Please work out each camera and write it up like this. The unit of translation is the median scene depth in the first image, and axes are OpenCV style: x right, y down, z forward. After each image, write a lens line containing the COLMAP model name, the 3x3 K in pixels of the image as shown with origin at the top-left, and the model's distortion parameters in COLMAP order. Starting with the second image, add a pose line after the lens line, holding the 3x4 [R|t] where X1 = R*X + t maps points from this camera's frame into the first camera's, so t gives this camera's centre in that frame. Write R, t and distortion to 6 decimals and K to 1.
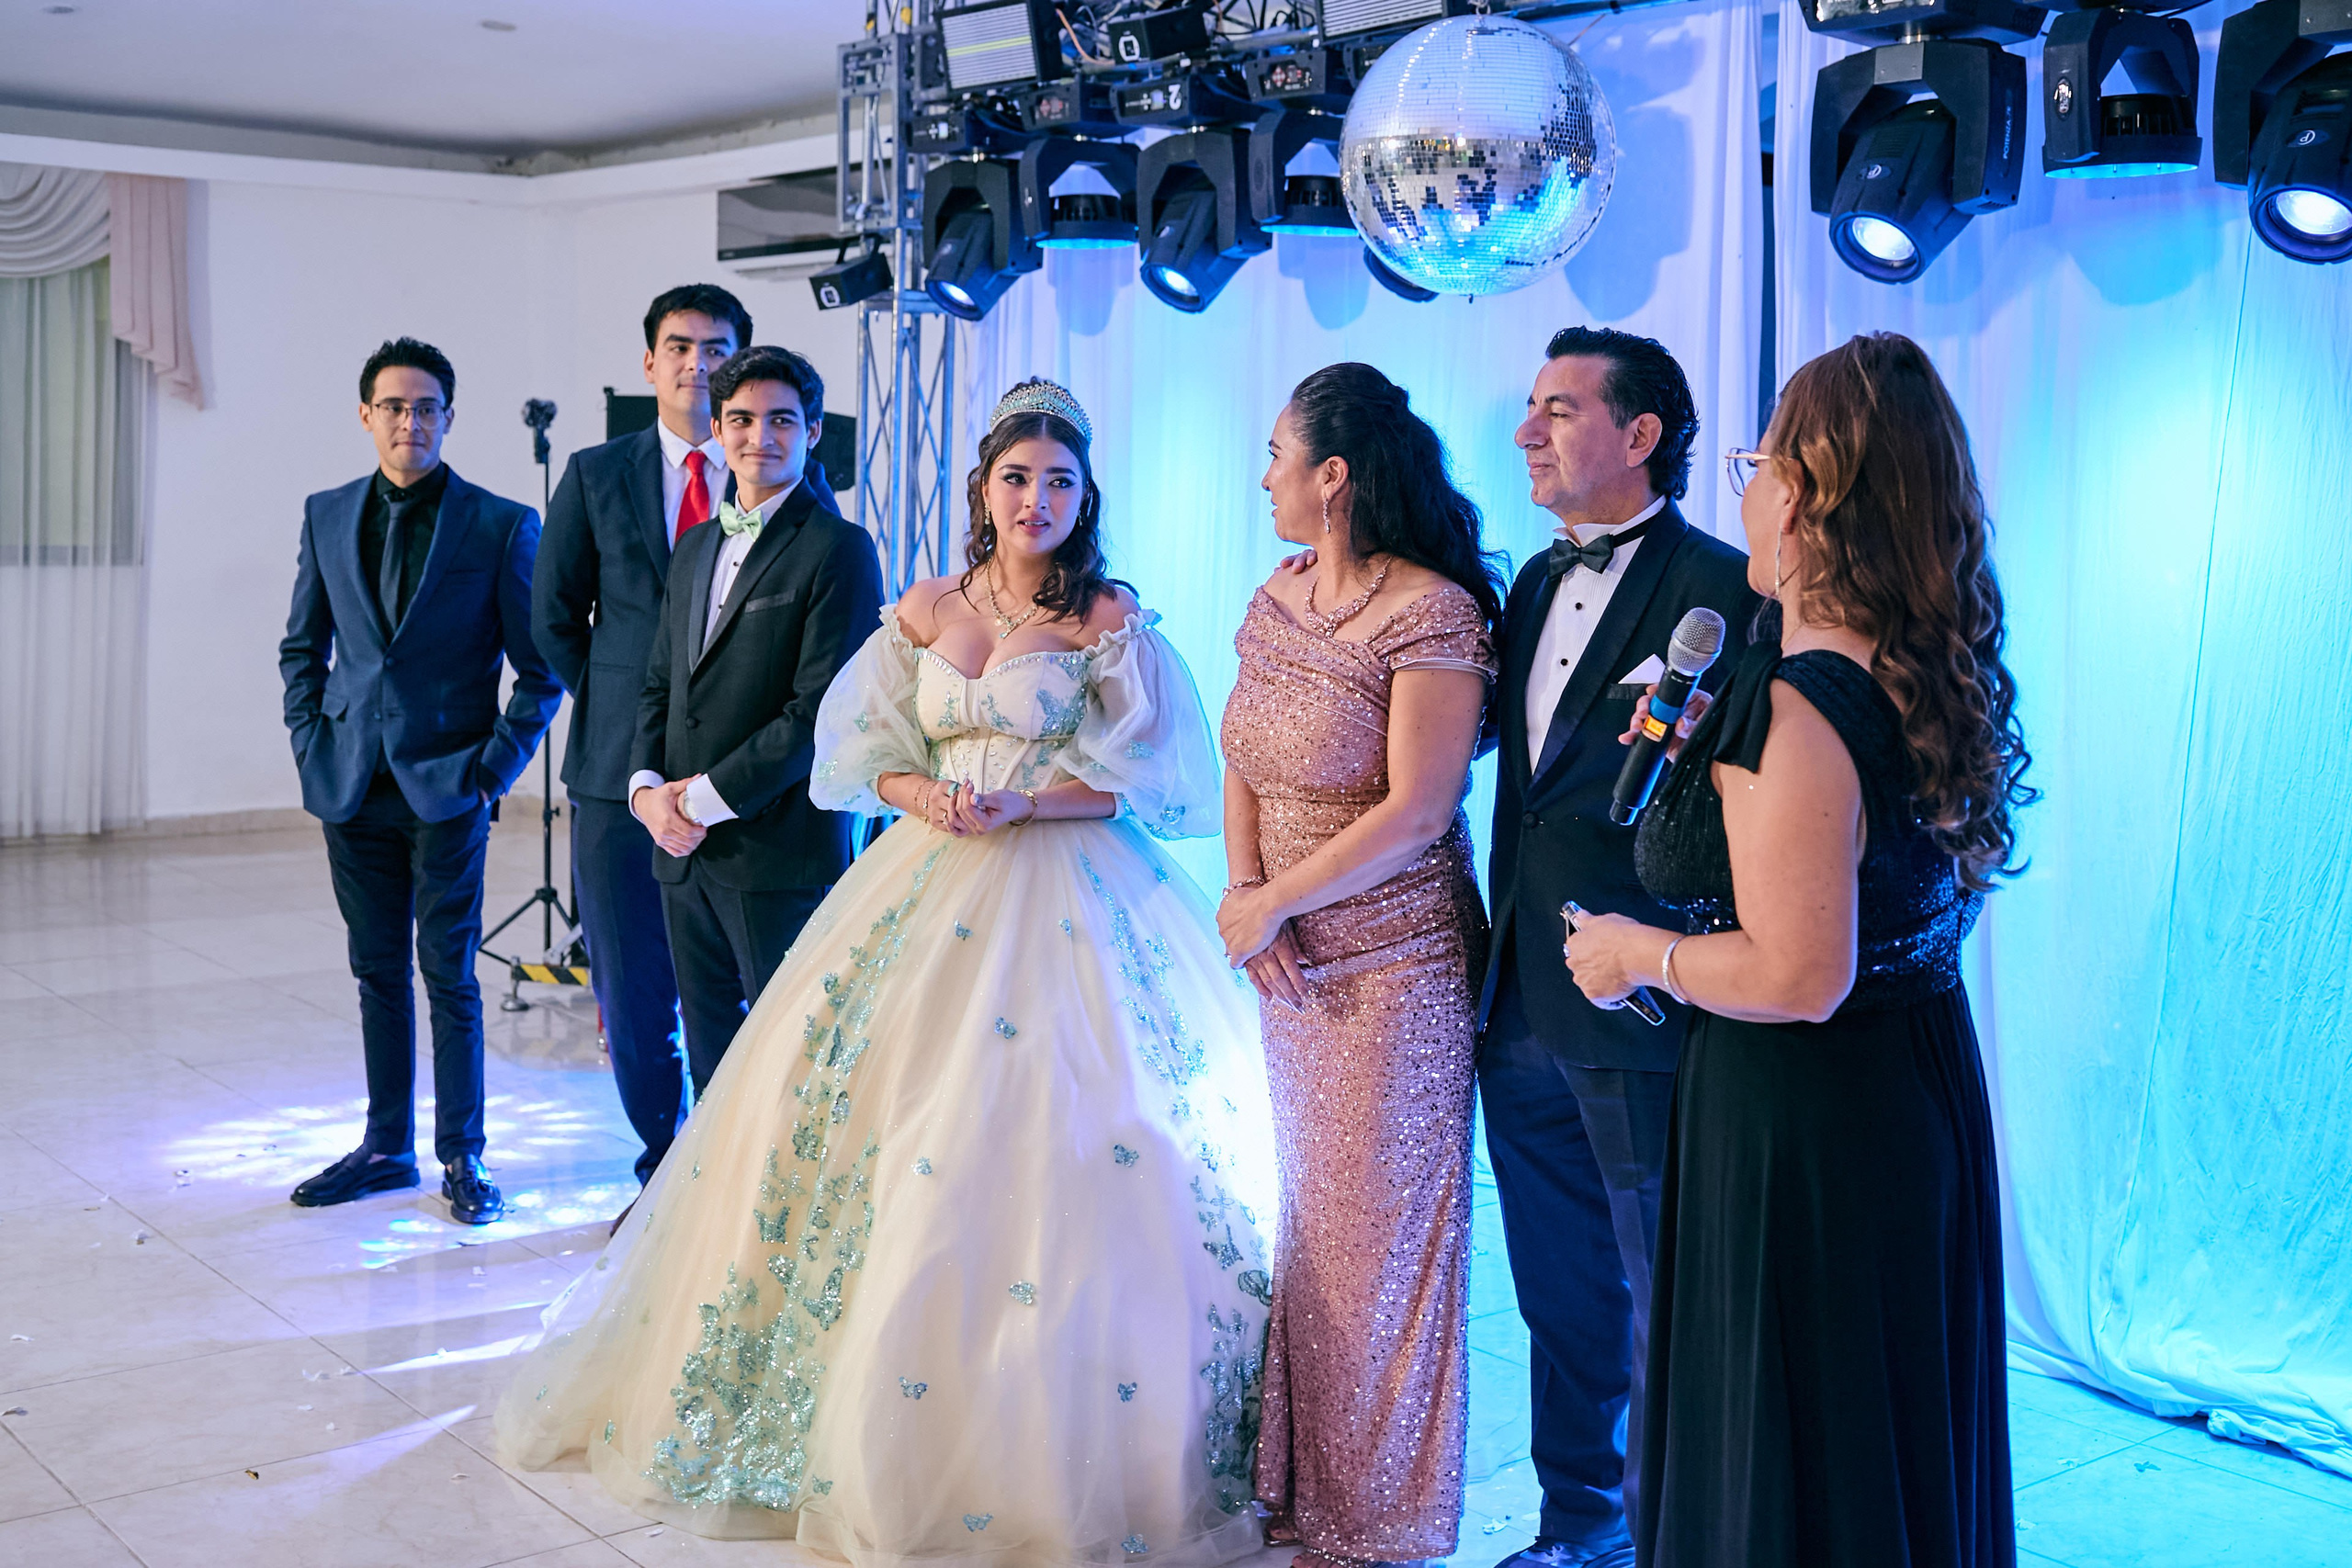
lens RADIAL K [[2683.8, 0, 1179.6], [0, 2683.8, 781.0], [0, 0, 1]] dist [-0.073672, 0.137026]
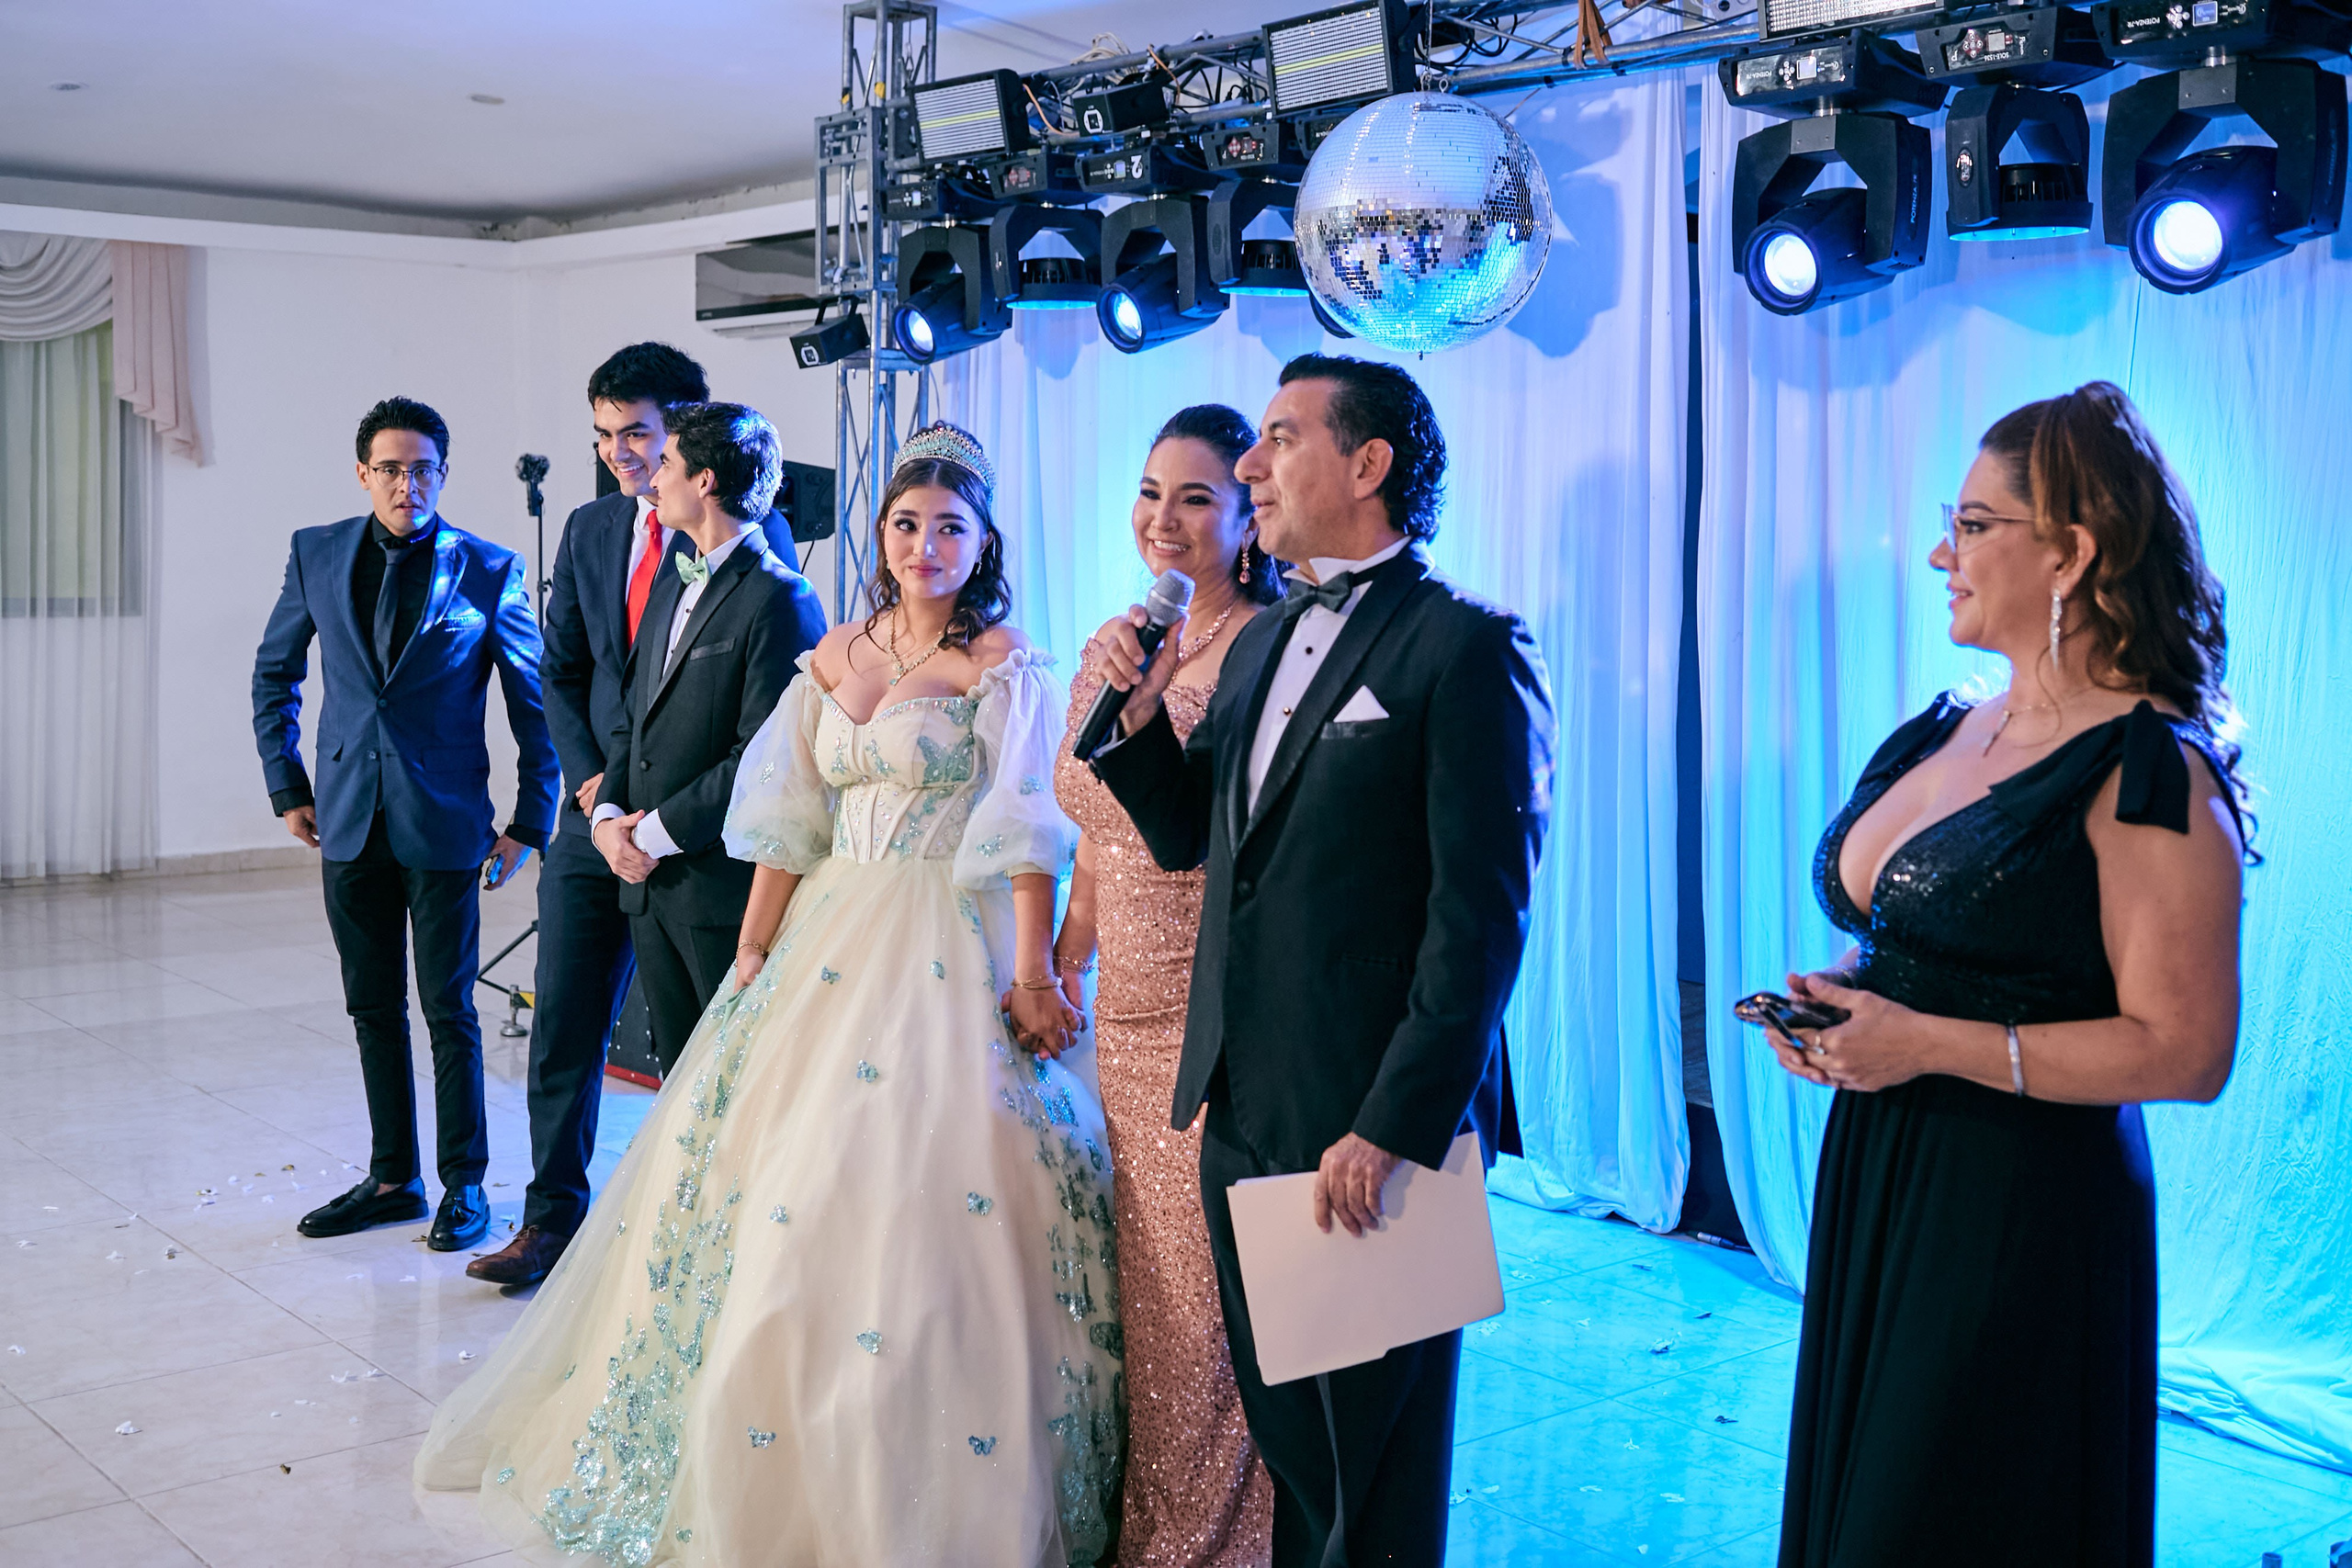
lens RADIAL K [[2610.4, 0, 1179.8], [0, 2610.4, 777.9], [0, 0, 1]] dist [-0.076026, 0.146042]
pose [[0.999765, -0.010644, 0.018904, -0.006401], [0.010914, 0.999839, -0.014271, 0.002023], [-0.018749, 0.014474, 0.999719, -0.029484]]
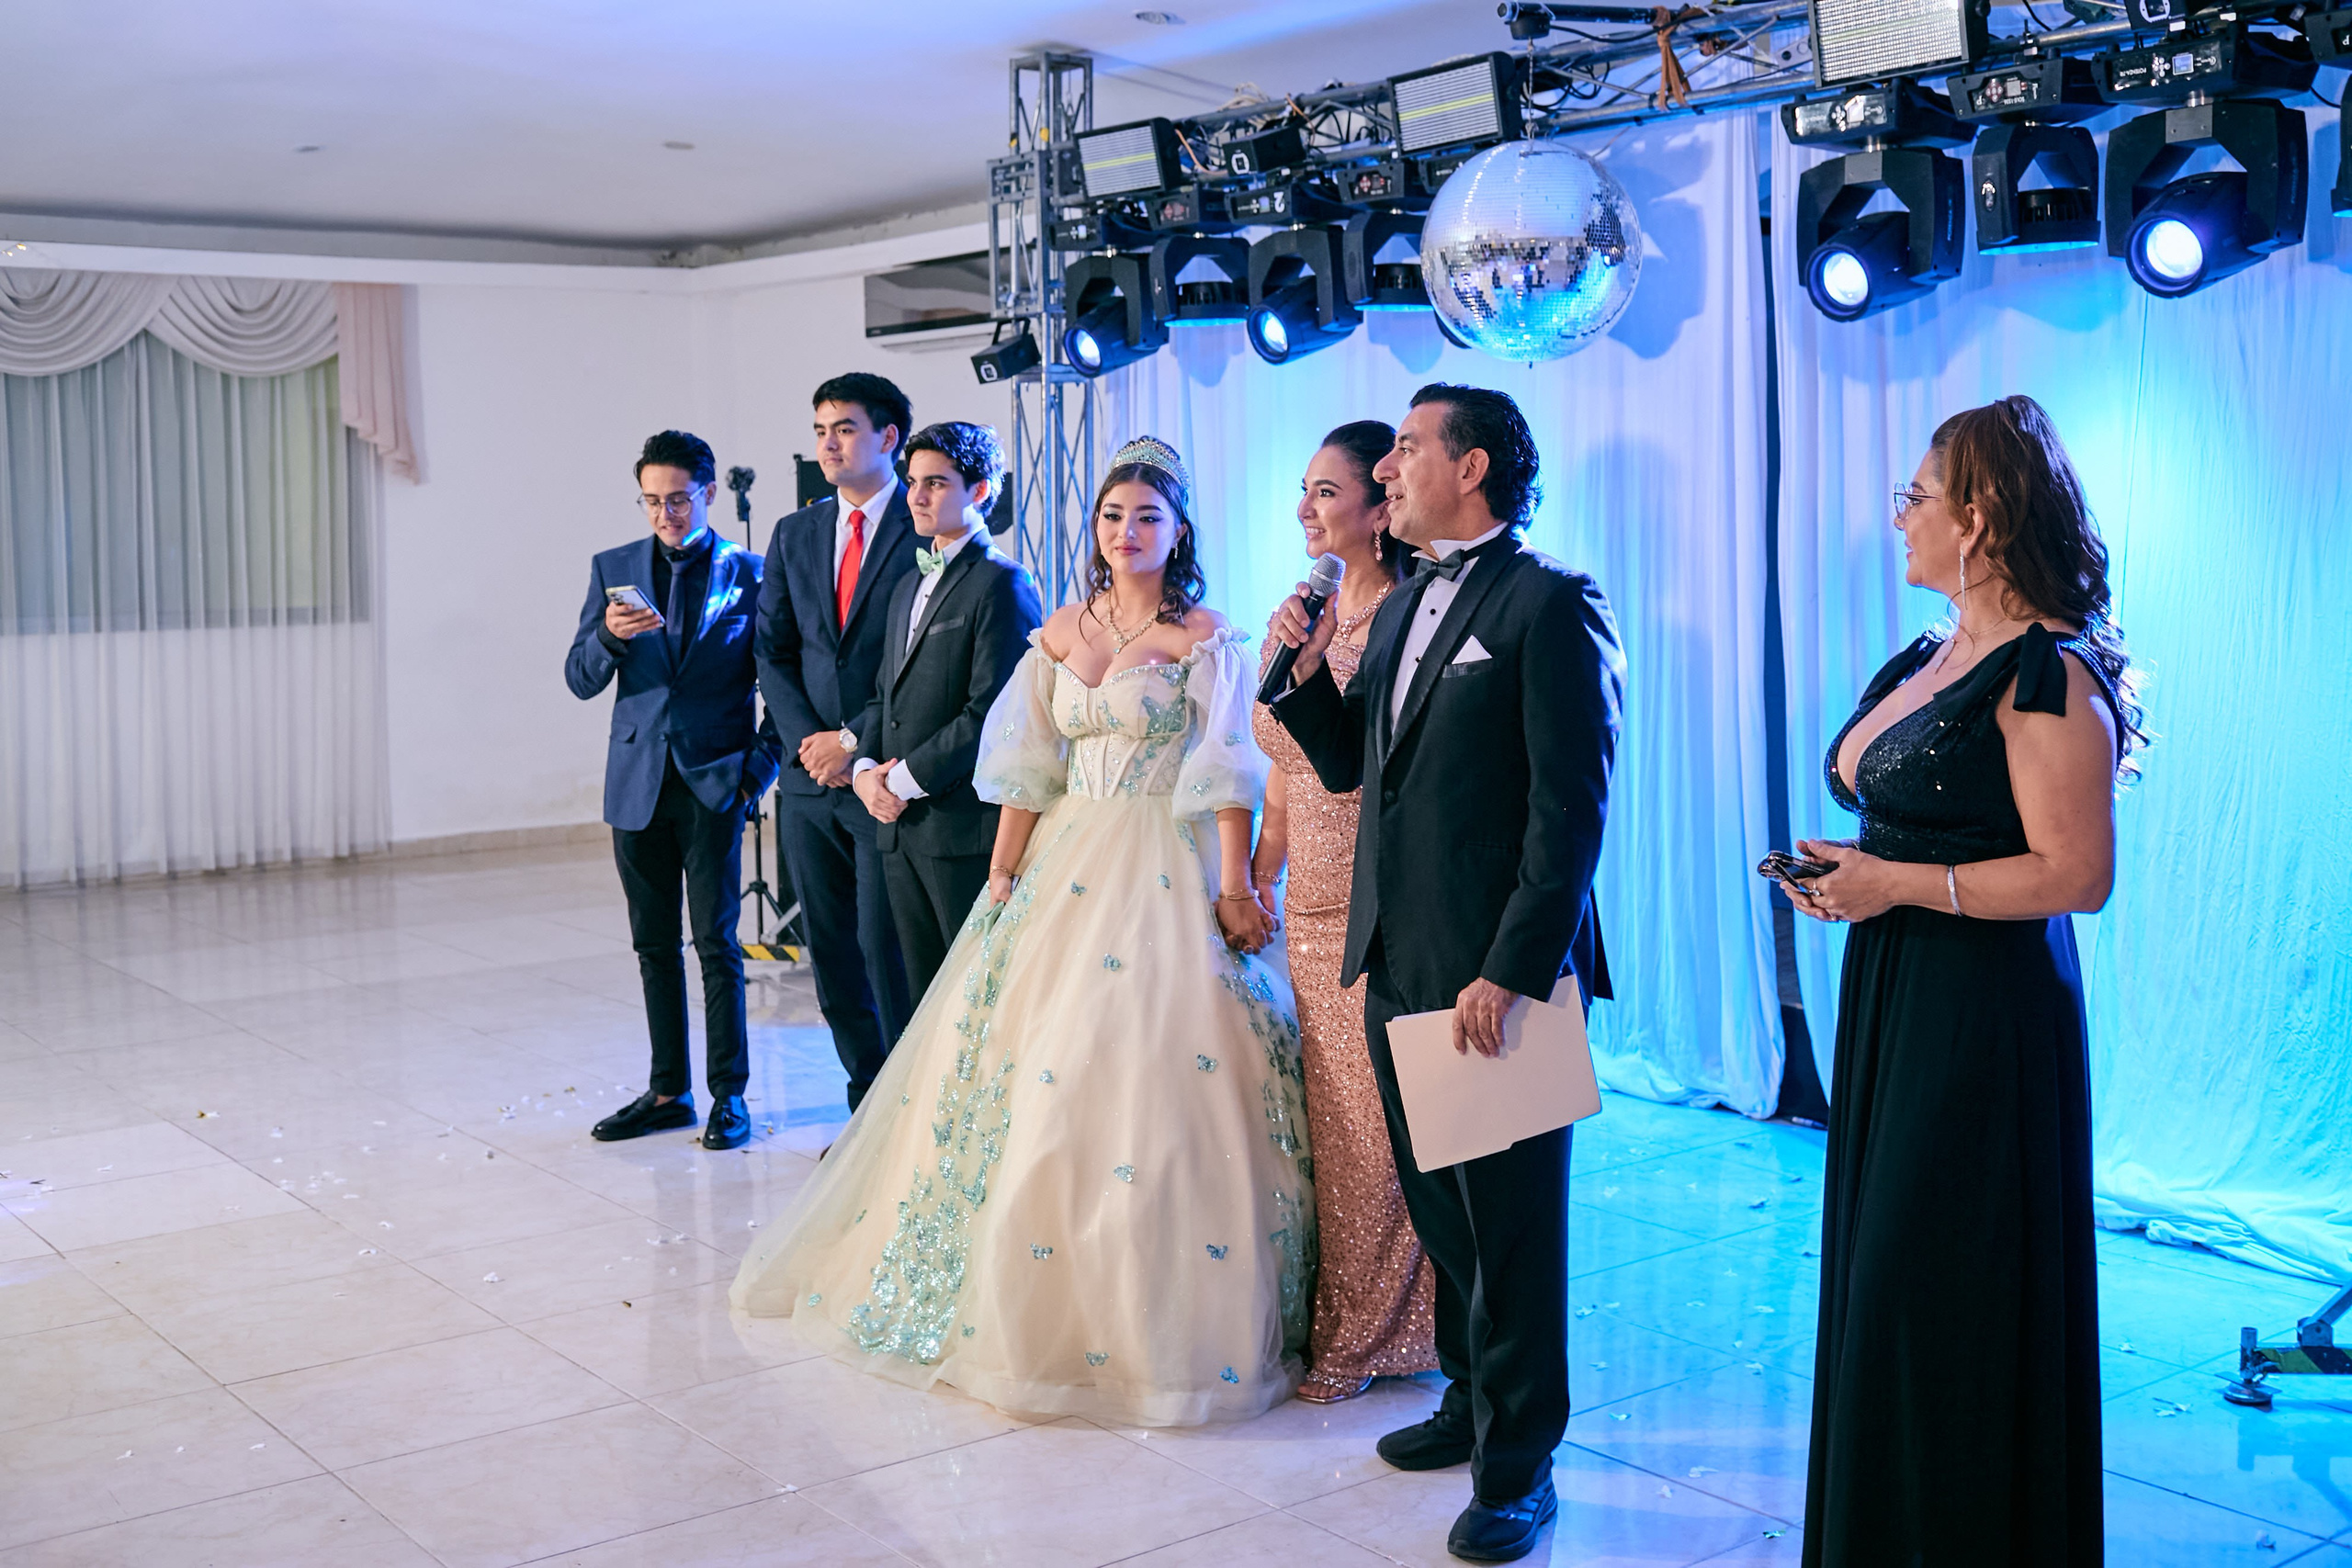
lens RADIAL K [[2683.8, 0, 1179.6], [0, 2683.8, 781.0], [0, 0, 1]] dist [-0.073672, 0.137026]
pose [[0.999076, -0.035310, -0.024482, -0.024913], [0.035046, 0.999324, -0.011140, 0.018125], [0.024859, 0.010272, 0.999638, -0.202025]]
